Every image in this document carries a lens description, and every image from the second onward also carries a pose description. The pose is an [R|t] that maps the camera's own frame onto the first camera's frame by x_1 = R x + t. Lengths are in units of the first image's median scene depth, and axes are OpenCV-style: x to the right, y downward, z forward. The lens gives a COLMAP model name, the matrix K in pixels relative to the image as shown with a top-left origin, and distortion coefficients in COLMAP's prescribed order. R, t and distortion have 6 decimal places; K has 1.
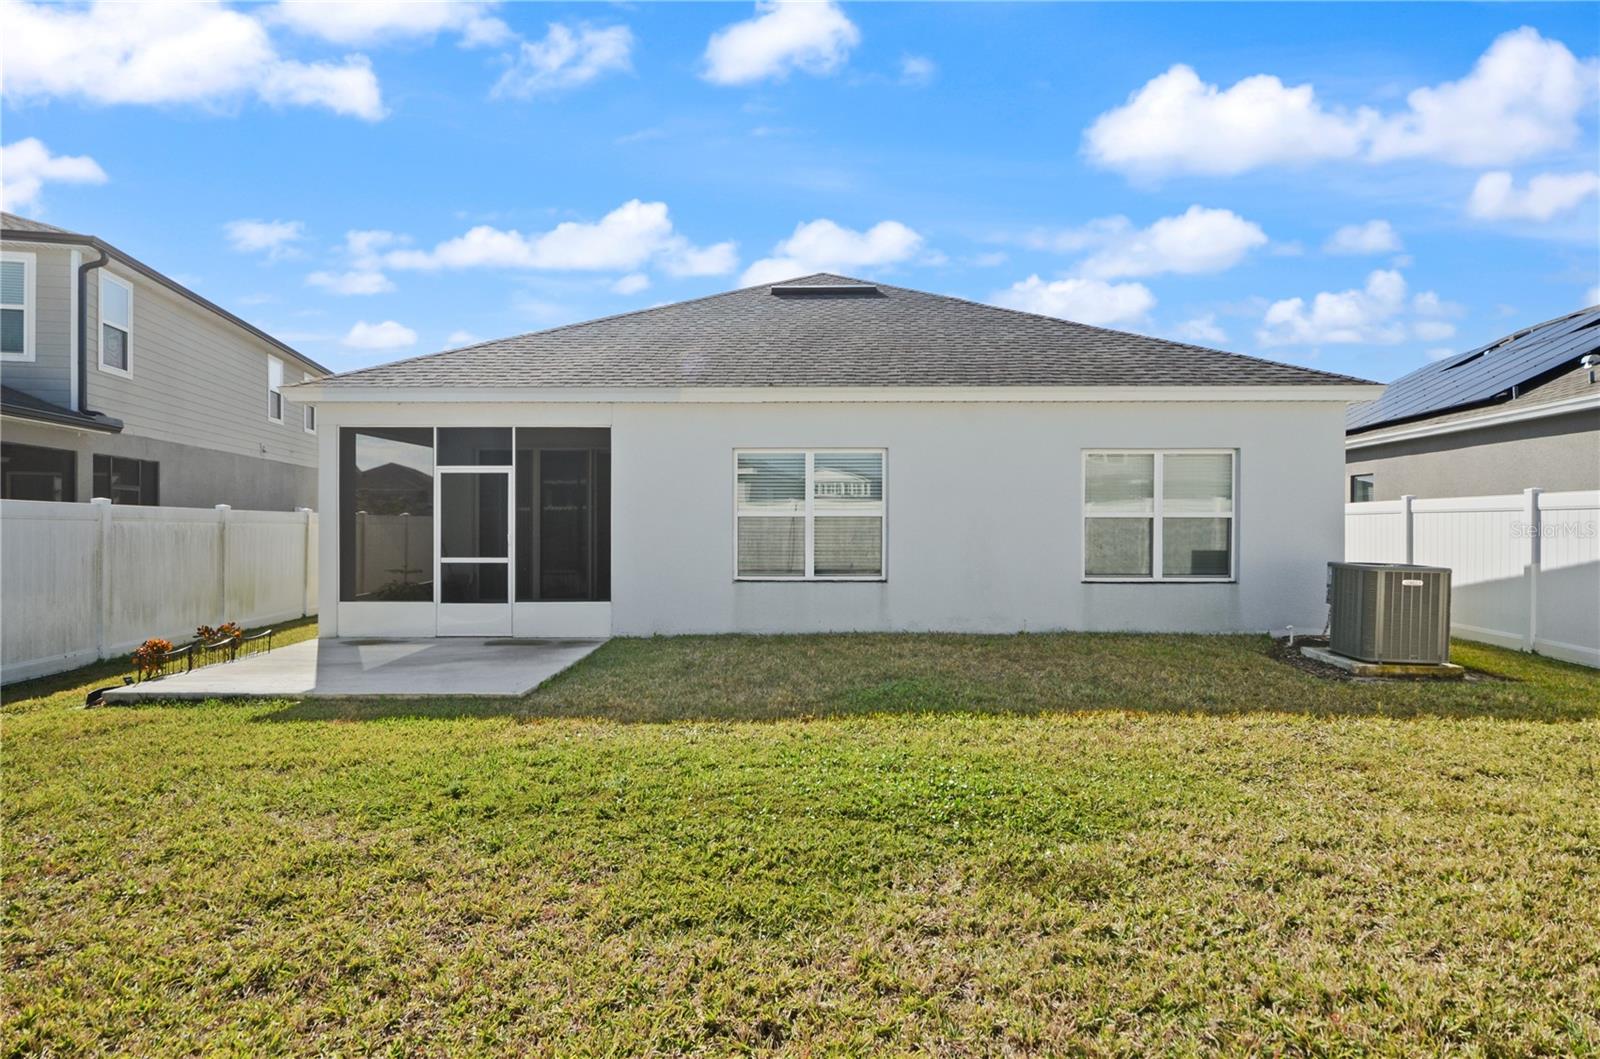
lens RADIAL K [[834.7, 0, 800.0], [0, 834.7, 529.5], [0, 0, 1]] dist [0.000813, -0.000323]
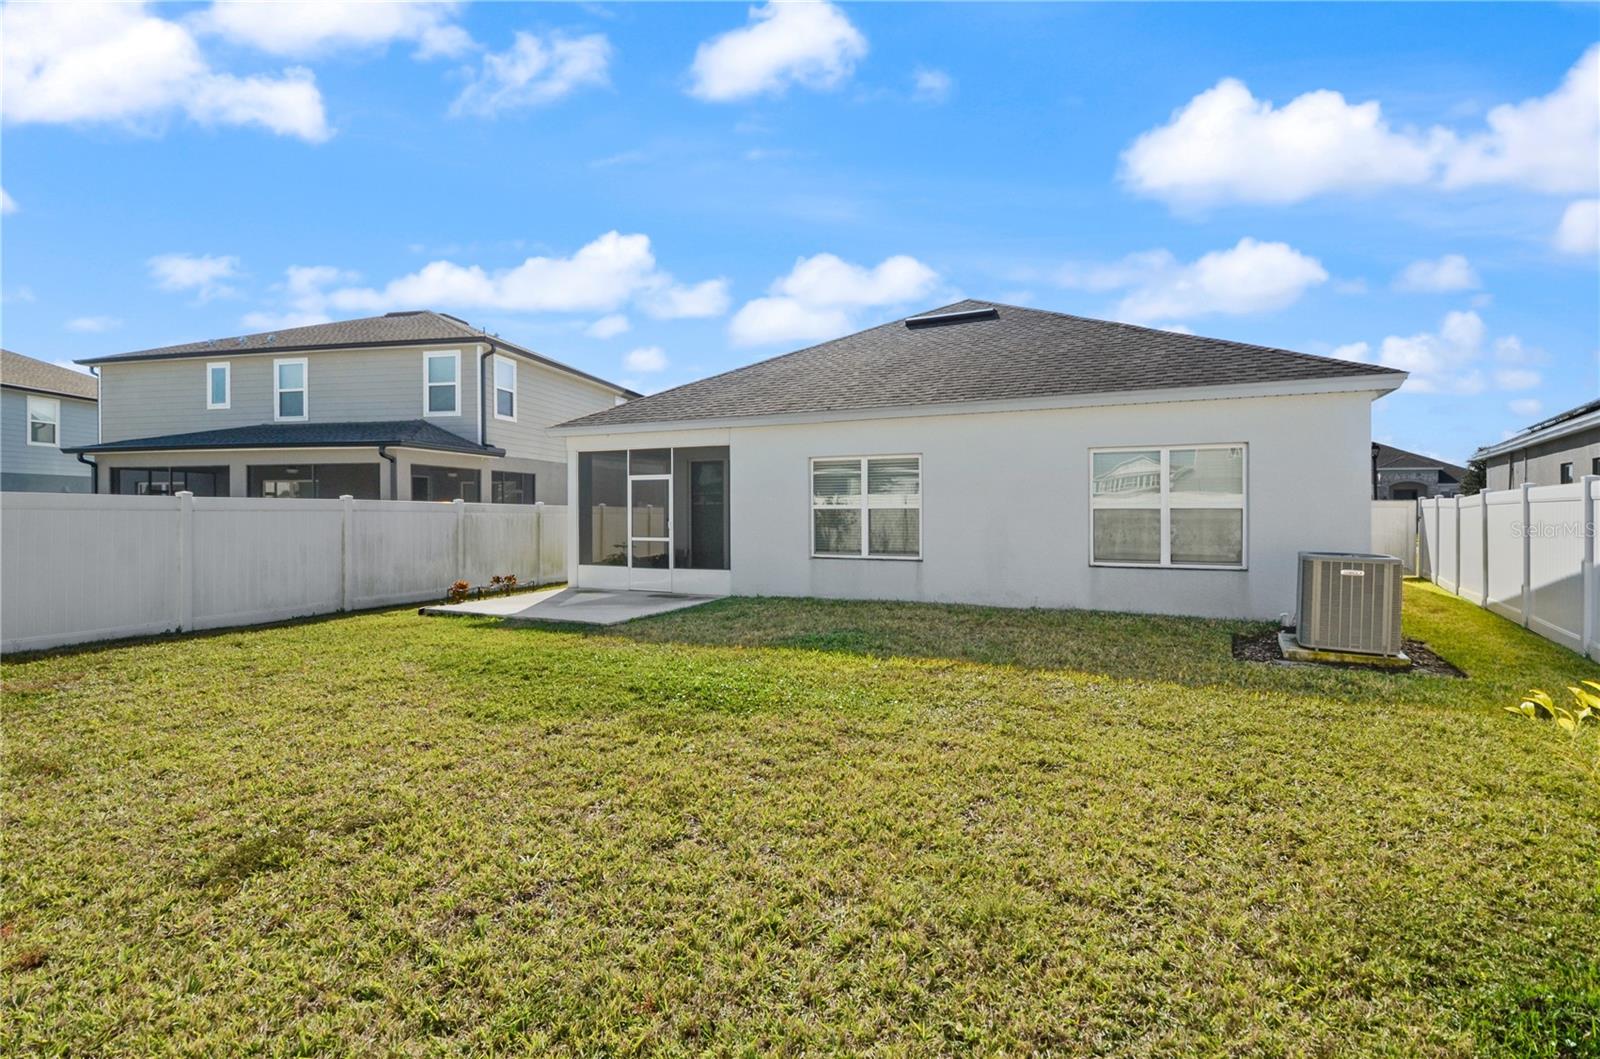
lens RADIAL K [[755.3, 0, 800.0], [0, 755.3, 529.5], [0, 0, 1]] dist [-0.000038, -0.000048]
pose [[0.906323, 0.008276, -0.422504, 0.413027], [-0.001509, 0.999865, 0.016348, -0.002355], [0.422582, -0.014179, 0.906214, -0.093545]]
